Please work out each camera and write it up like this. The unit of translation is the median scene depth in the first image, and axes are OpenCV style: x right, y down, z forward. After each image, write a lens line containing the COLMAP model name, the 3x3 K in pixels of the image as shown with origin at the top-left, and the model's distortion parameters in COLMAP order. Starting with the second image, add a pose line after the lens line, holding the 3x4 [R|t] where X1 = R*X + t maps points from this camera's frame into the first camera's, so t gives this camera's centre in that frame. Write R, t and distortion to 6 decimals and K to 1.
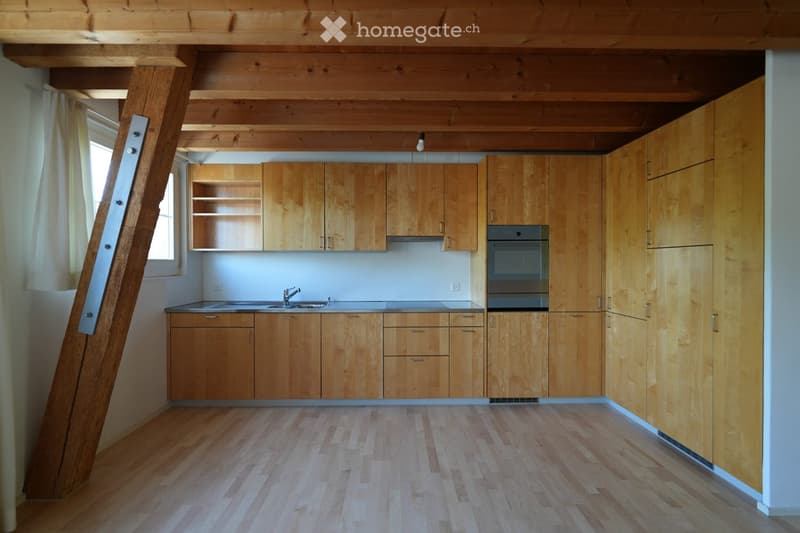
lens RADIAL K [[362.1, 0, 400.2], [0, 362.1, 264.5], [0, 0, 1]] dist [0.000358, 0.000020]
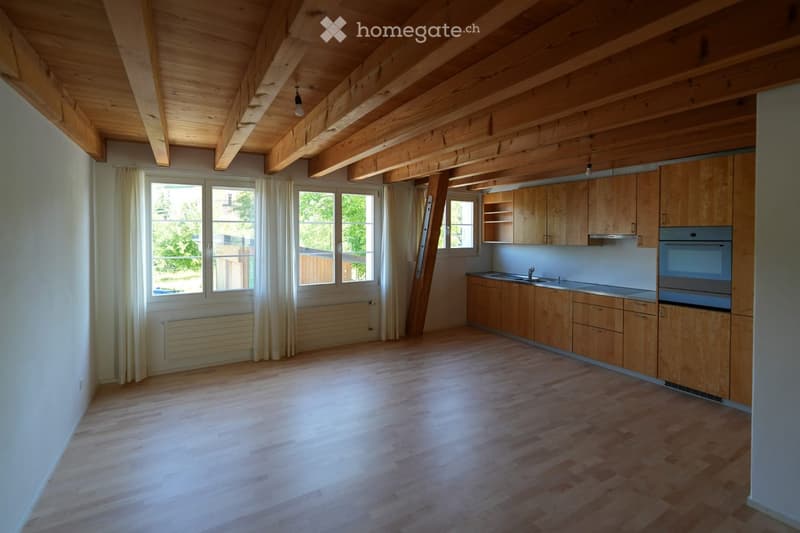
lens RADIAL K [[369.5, 0, 399.5], [0, 369.5, 241.1], [0, 0, 1]] dist [-0.001418, -0.000308]
pose [[0.503737, 0.019761, -0.863631, 0.828854], [-0.009174, 0.999804, 0.017526, -0.077449], [0.863808, -0.000906, 0.503820, -0.289846]]
